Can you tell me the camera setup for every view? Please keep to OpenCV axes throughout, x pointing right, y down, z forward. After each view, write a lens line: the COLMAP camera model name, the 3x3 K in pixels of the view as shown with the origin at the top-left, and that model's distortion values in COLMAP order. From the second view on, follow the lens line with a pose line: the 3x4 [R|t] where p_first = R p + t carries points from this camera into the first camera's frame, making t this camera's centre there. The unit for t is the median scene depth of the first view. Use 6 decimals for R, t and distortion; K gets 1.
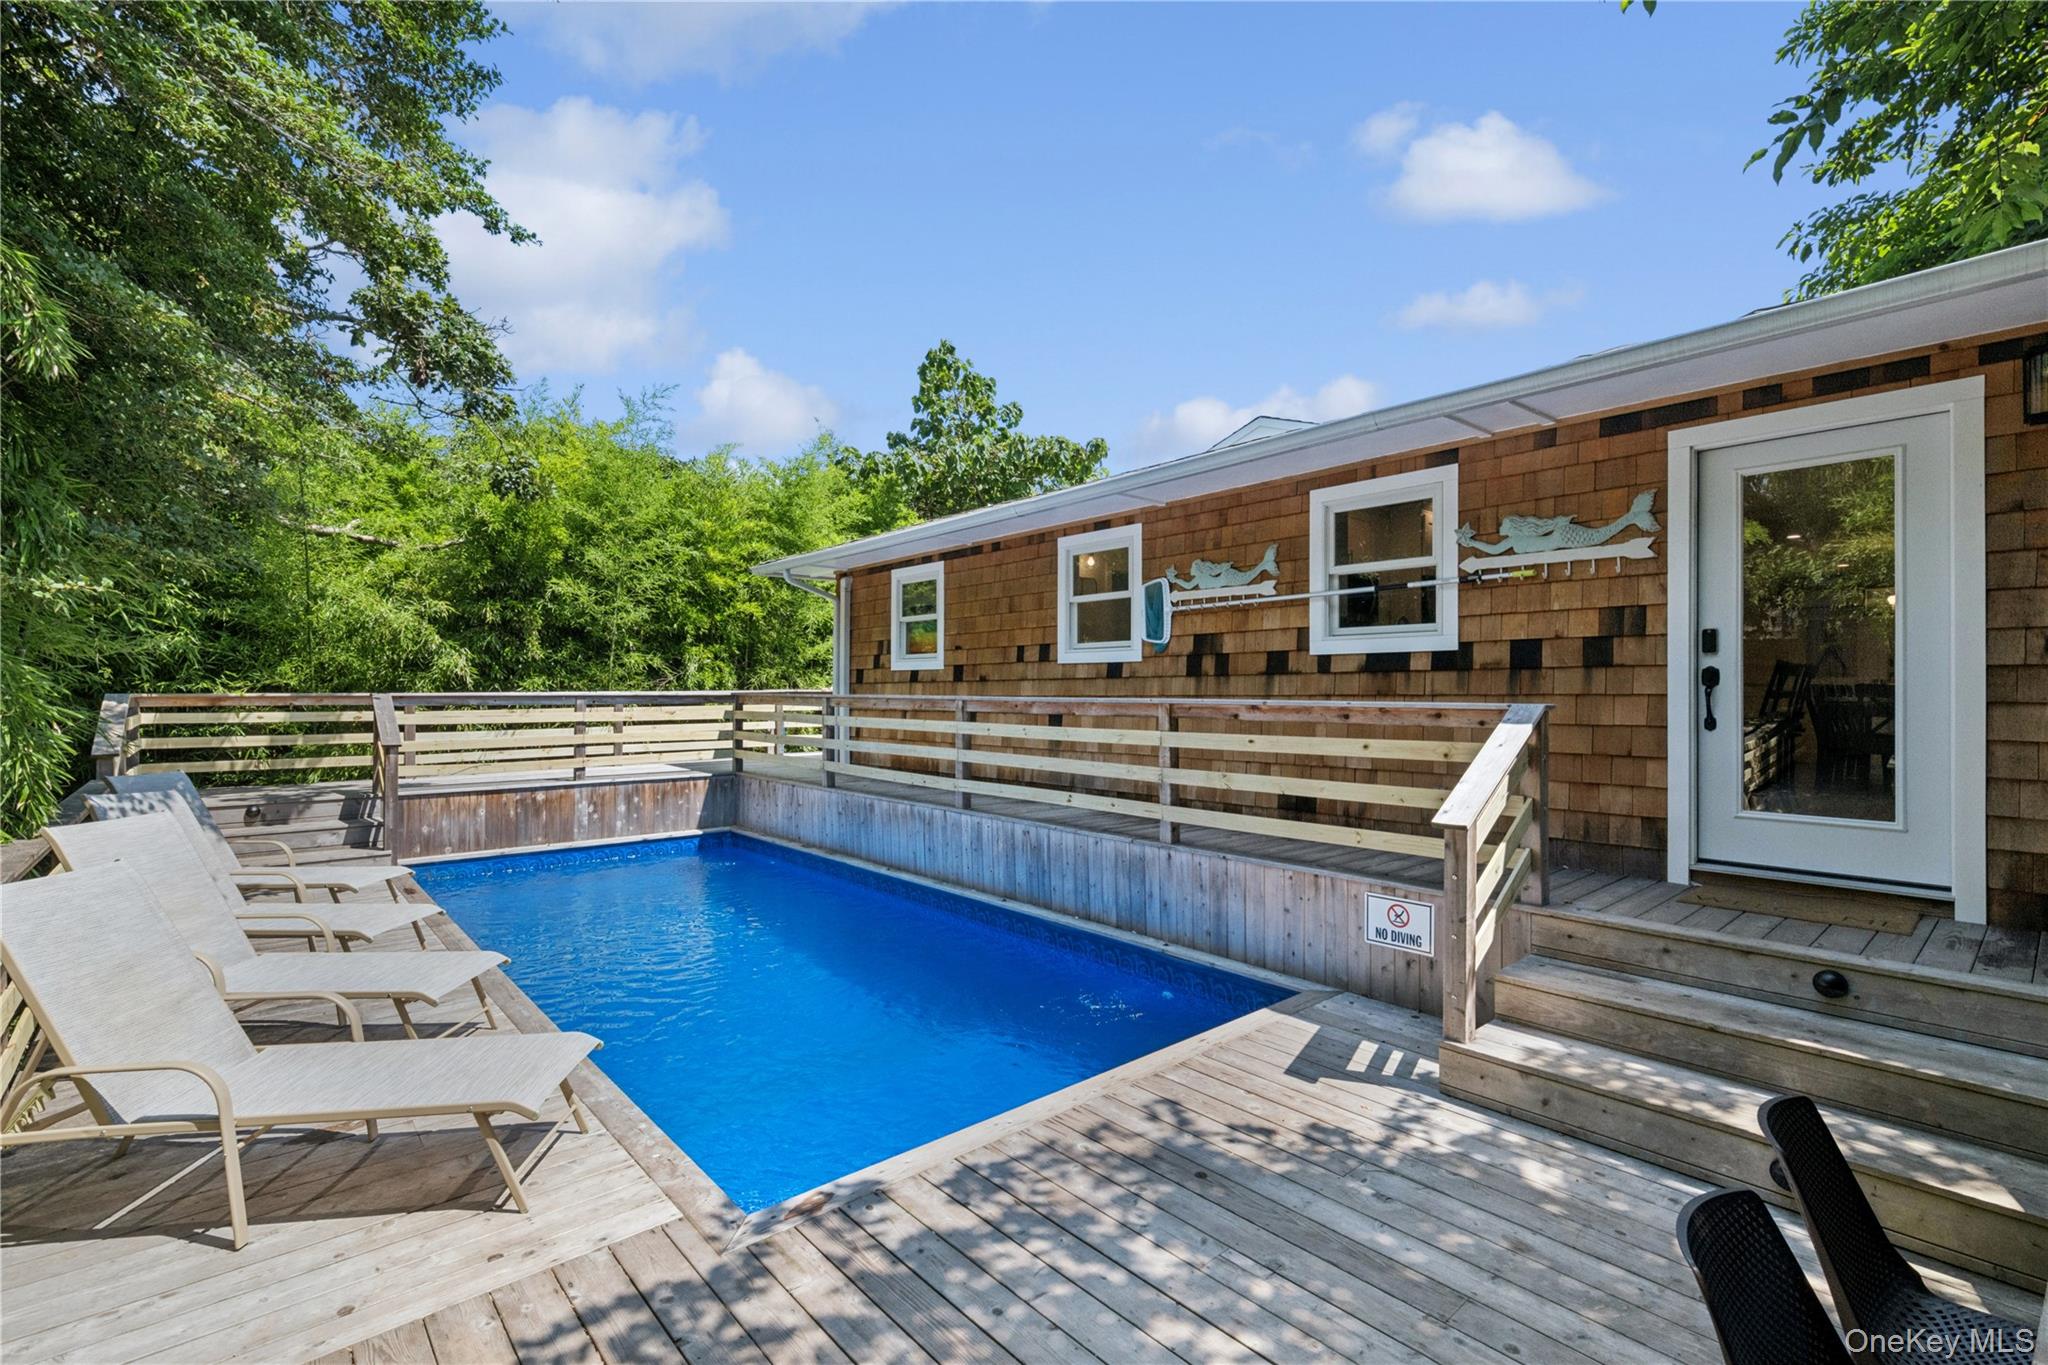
lens RADIAL K [[888.8, 0, 1039.6], [0, 888.8, 671.0], [0, 0, 1]] dist [0.000640, -0.000075]
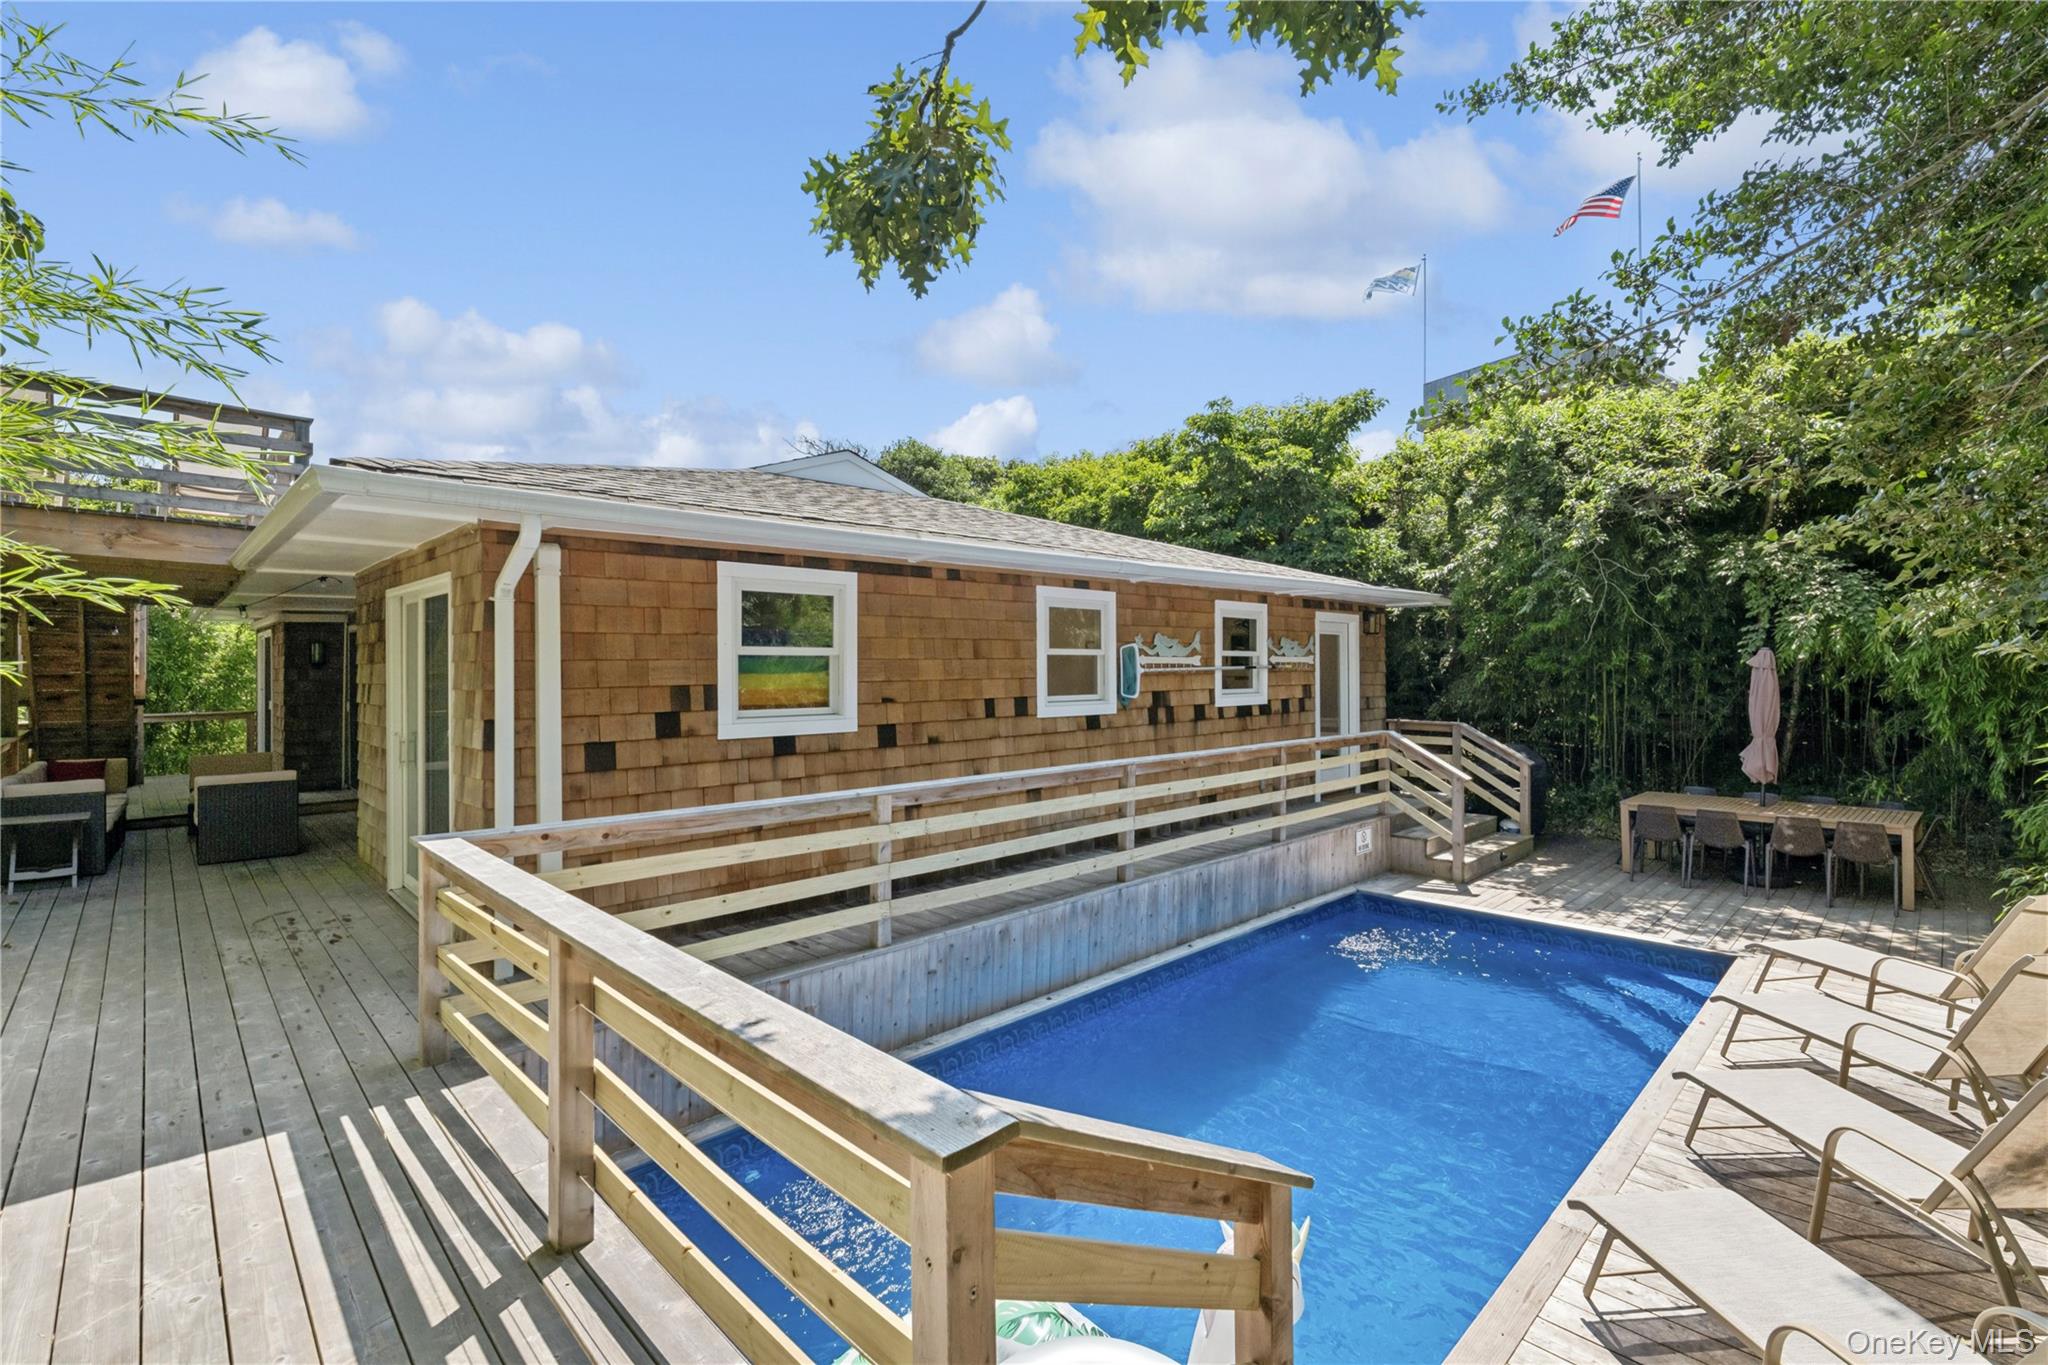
lens RADIAL K [[888.8, 0, 1039.6], [0, 888.8, 671.0], [0, 0, 1]] dist [0.000640, -0.000075]
pose [[-0.032962, 0.006045, 0.999438, -1.051903], [-0.005298, 0.999967, -0.006223, -0.059582], [-0.999443, -0.005500, -0.032929, 1.168968]]
